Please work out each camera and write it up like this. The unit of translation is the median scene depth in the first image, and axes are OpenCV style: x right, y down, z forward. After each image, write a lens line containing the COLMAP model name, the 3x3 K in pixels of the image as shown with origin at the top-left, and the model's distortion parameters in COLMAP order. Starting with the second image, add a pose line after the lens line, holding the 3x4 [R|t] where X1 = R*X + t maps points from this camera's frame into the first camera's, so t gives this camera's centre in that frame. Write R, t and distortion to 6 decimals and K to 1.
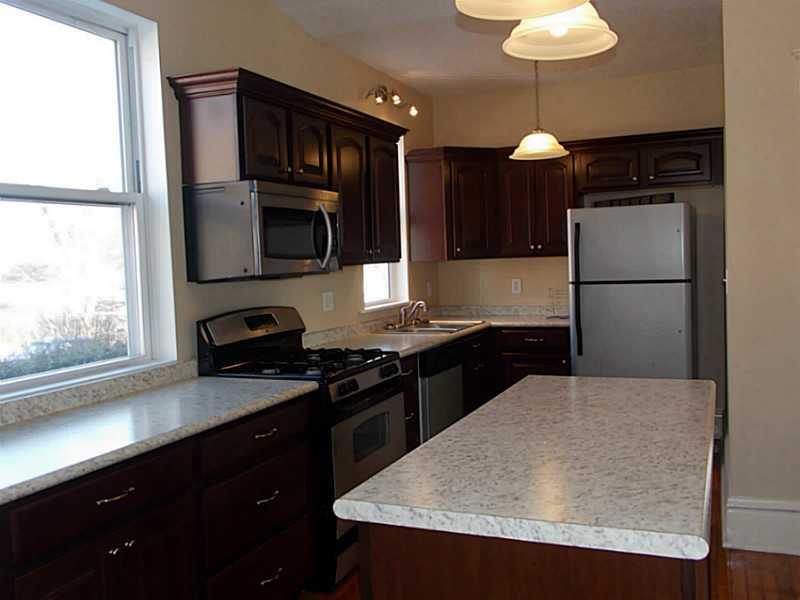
lens RADIAL K [[748.4, 0, 402.0], [0, 748.4, 299.6], [0, 0, 1]] dist [0.016629, 0.000000]
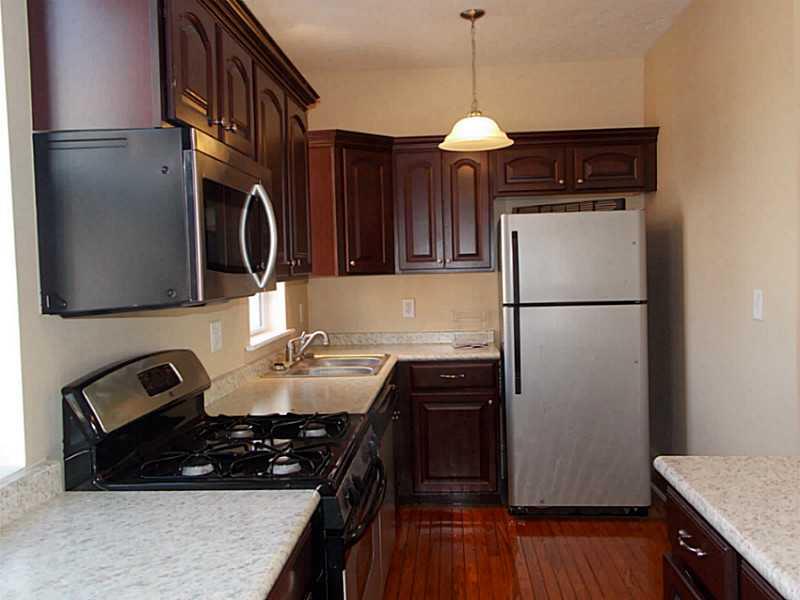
lens RADIAL K [[748.4, 0, 401.2], [0, 748.4, 299.4], [0, 0, 1]] dist [0.016629, 0.000000]
pose [[0.945428, -0.005304, 0.325787, -0.149387], [0.012734, 0.999705, -0.020678, -0.013800], [-0.325581, 0.023698, 0.945217, 0.282278]]
